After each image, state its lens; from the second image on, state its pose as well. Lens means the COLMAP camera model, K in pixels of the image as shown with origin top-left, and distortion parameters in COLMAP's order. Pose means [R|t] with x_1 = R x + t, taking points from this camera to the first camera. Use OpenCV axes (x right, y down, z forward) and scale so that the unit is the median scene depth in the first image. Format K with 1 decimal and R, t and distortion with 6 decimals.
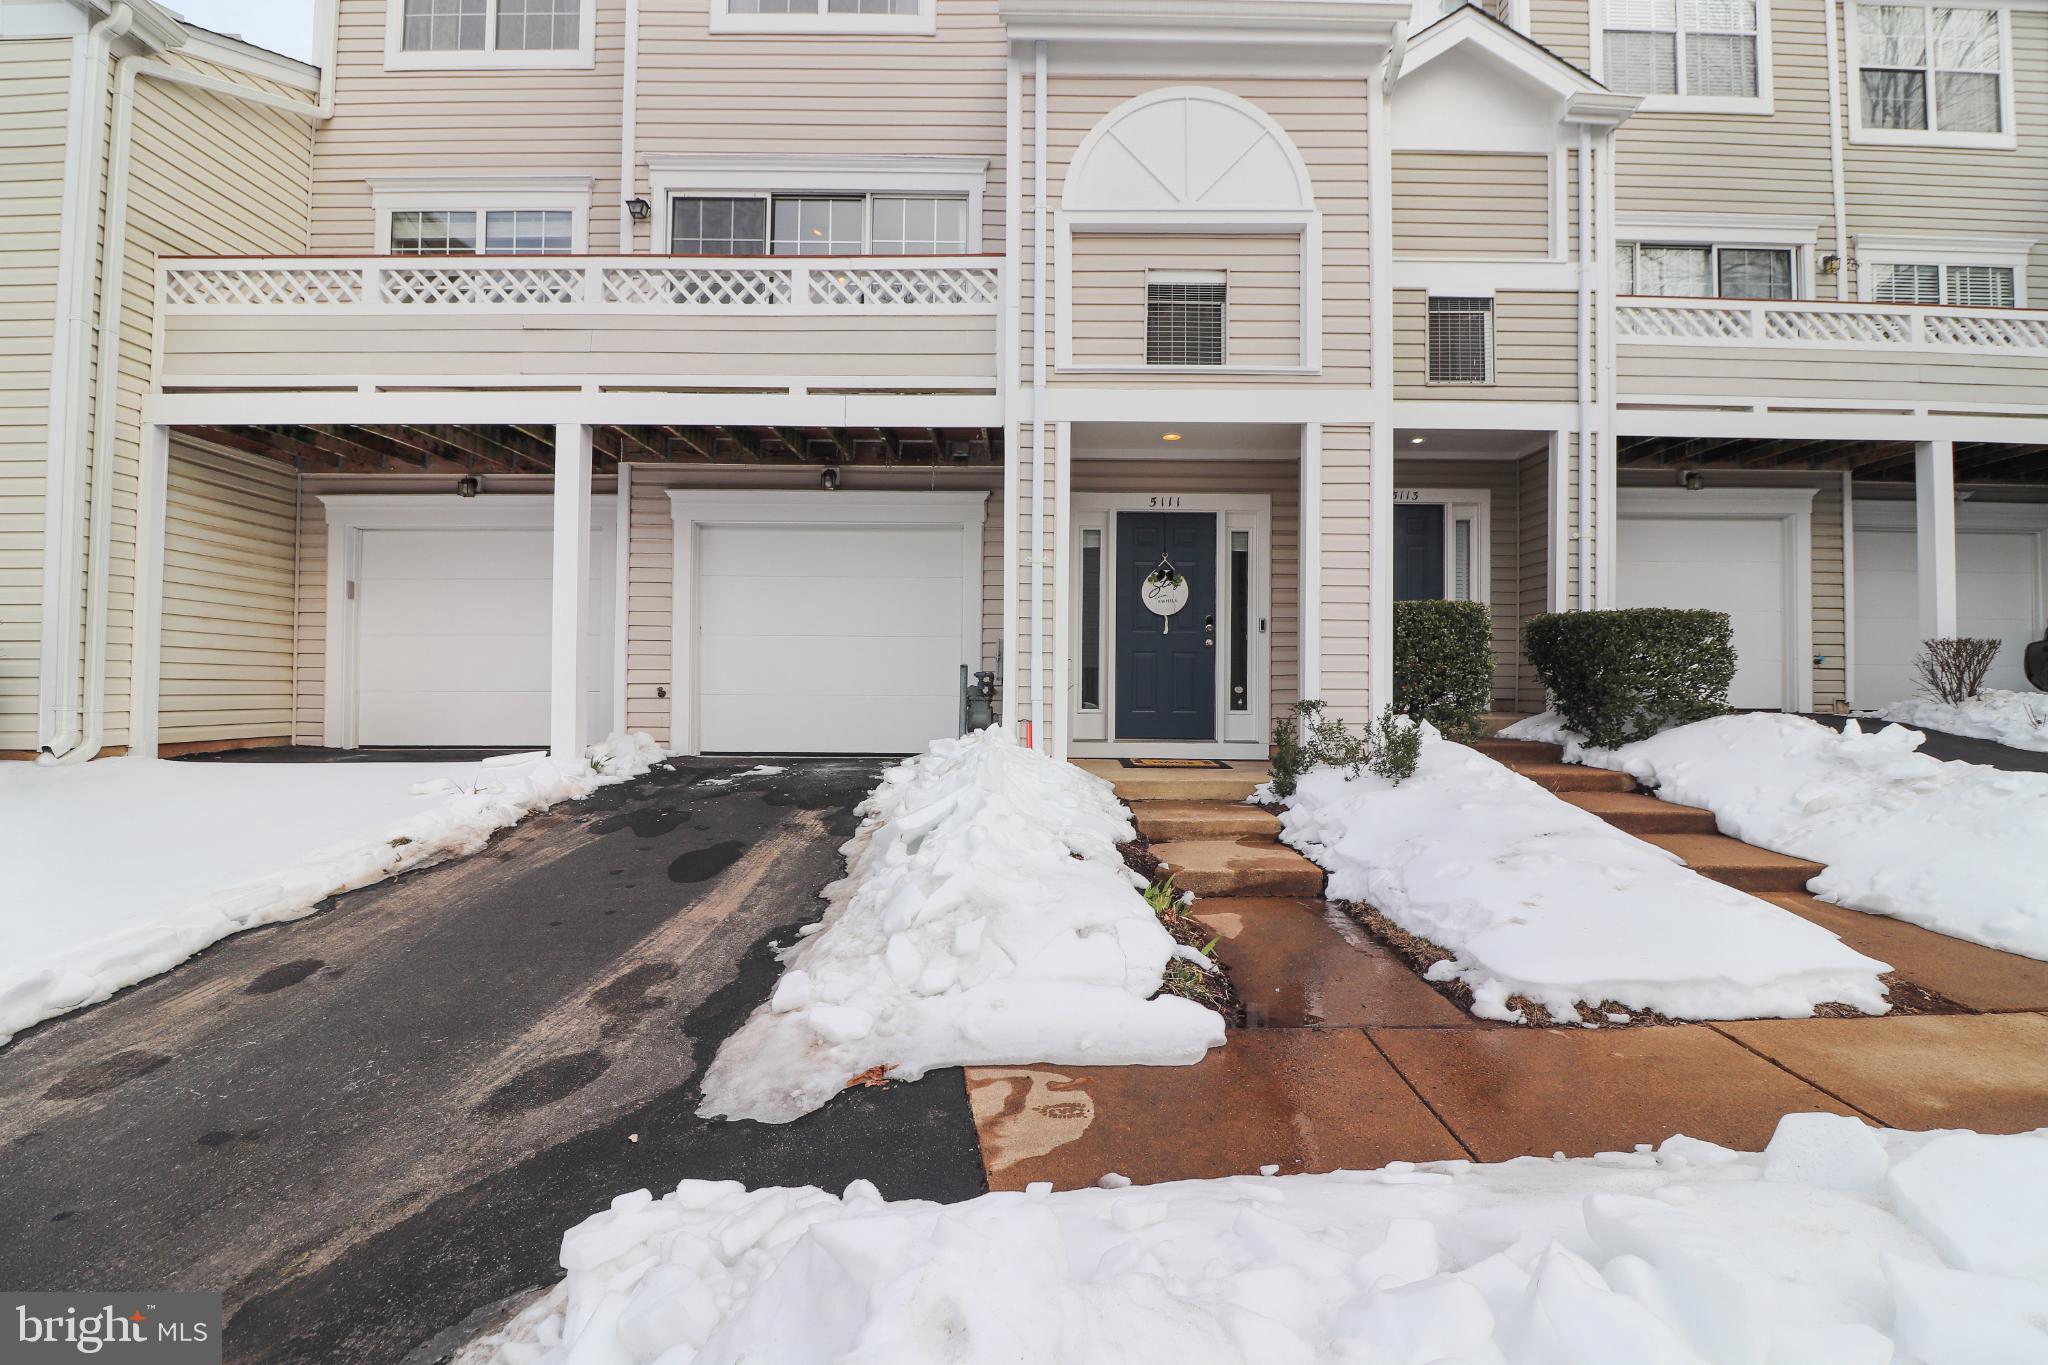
lens RADIAL K [[948.4, 0, 1035.7], [0, 948.4, 657.7], [0, 0, 1]] dist [0.005986, -0.017508]
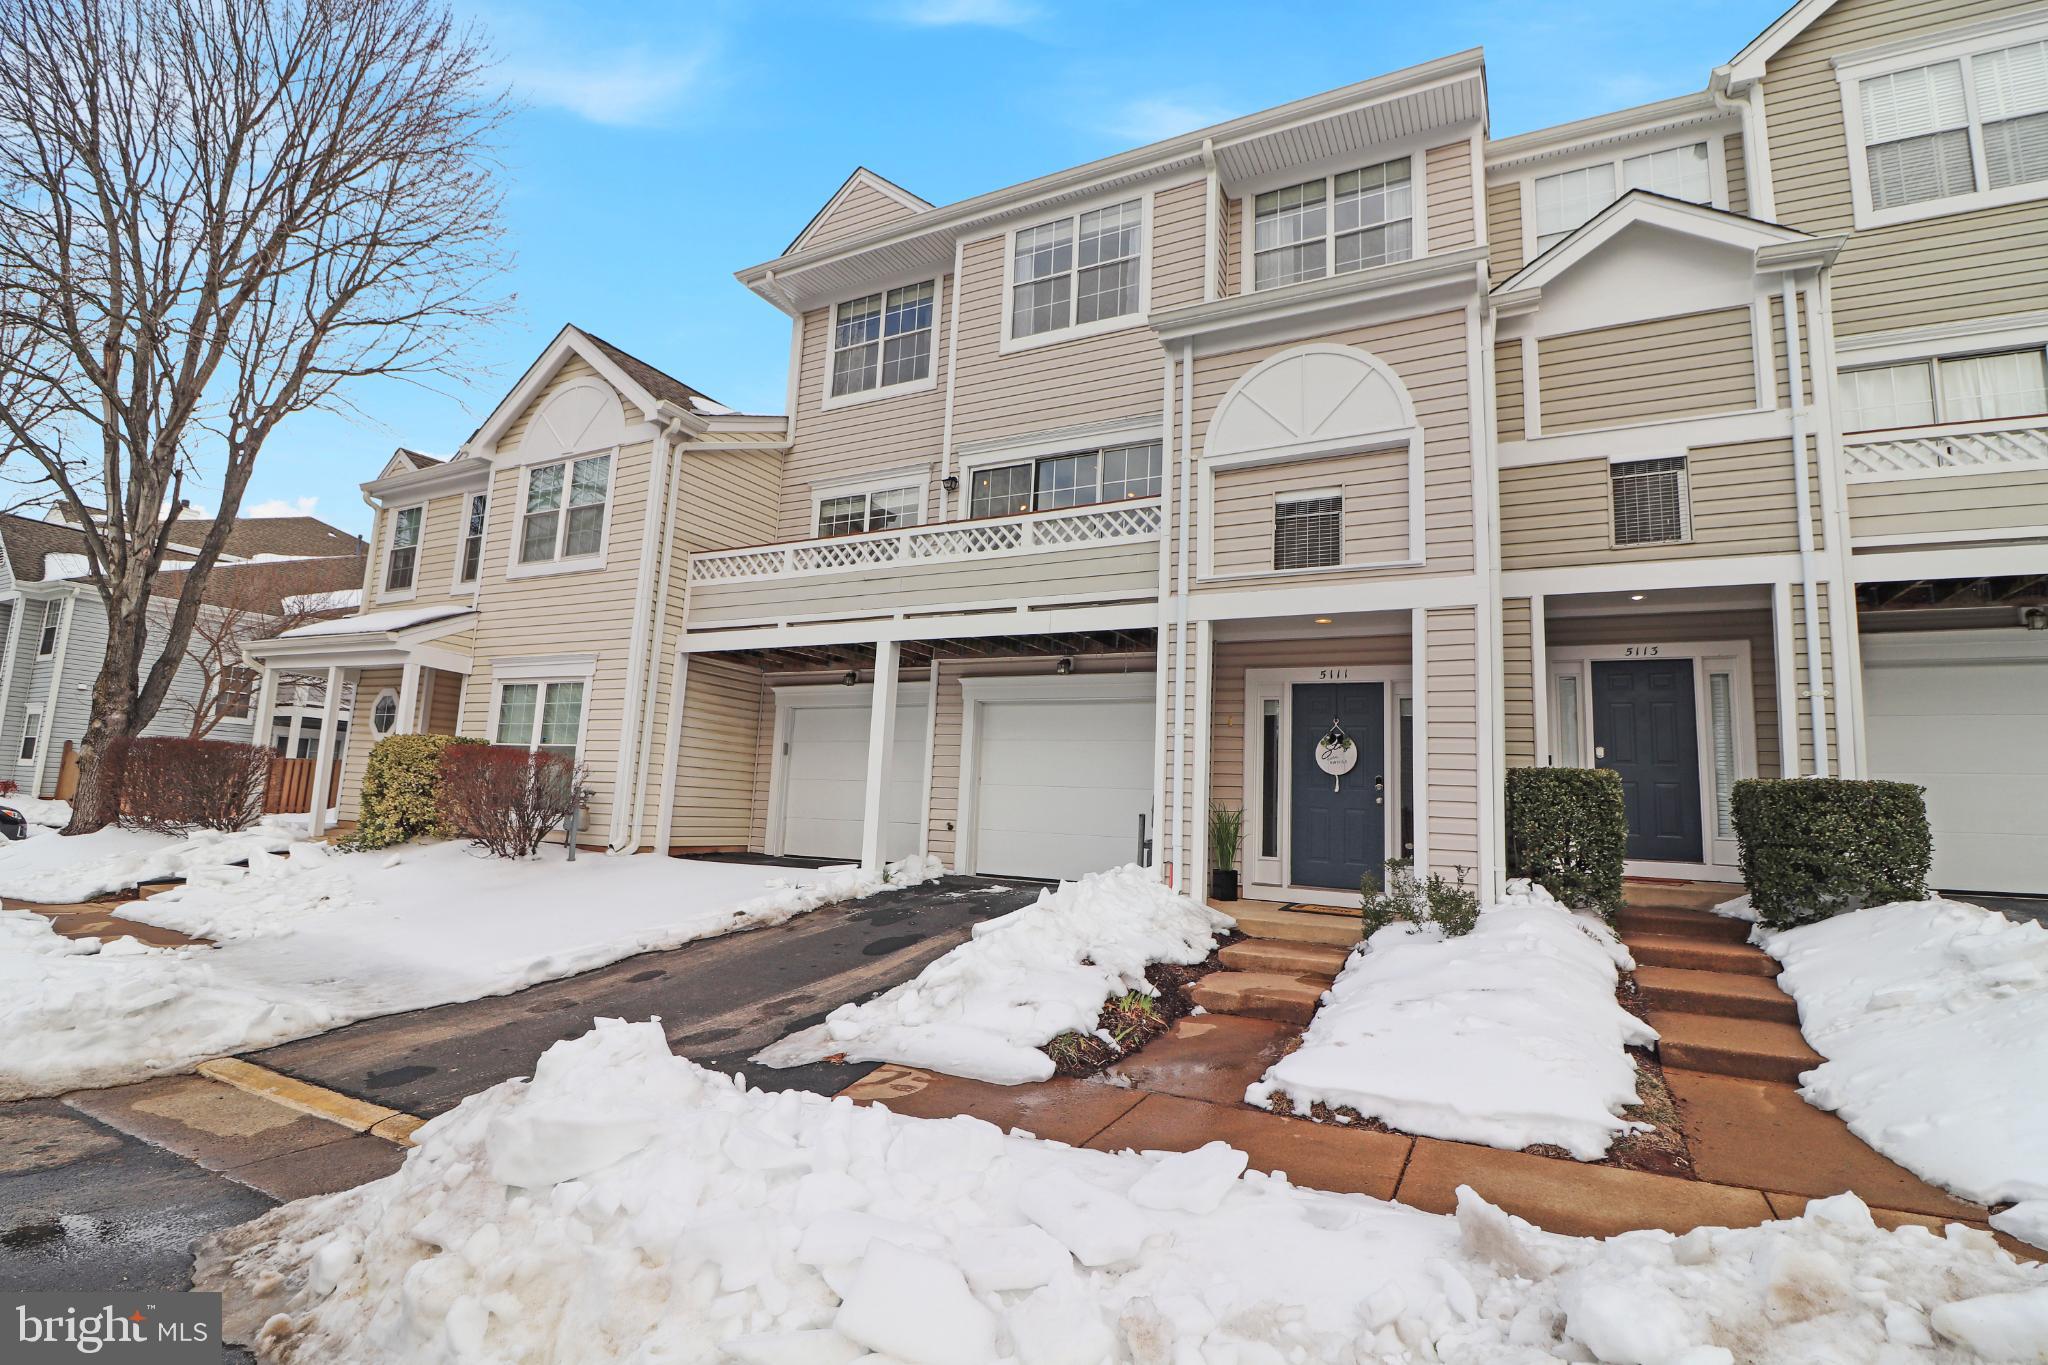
lens RADIAL K [[948.4, 0, 1035.7], [0, 948.4, 657.7], [0, 0, 1]] dist [0.005986, -0.017508]
pose [[0.884586, -0.041388, -0.464538, 0.404629], [-0.025009, 0.990412, -0.135865, -0.024593], [0.465707, 0.131802, 0.875069, -0.185406]]
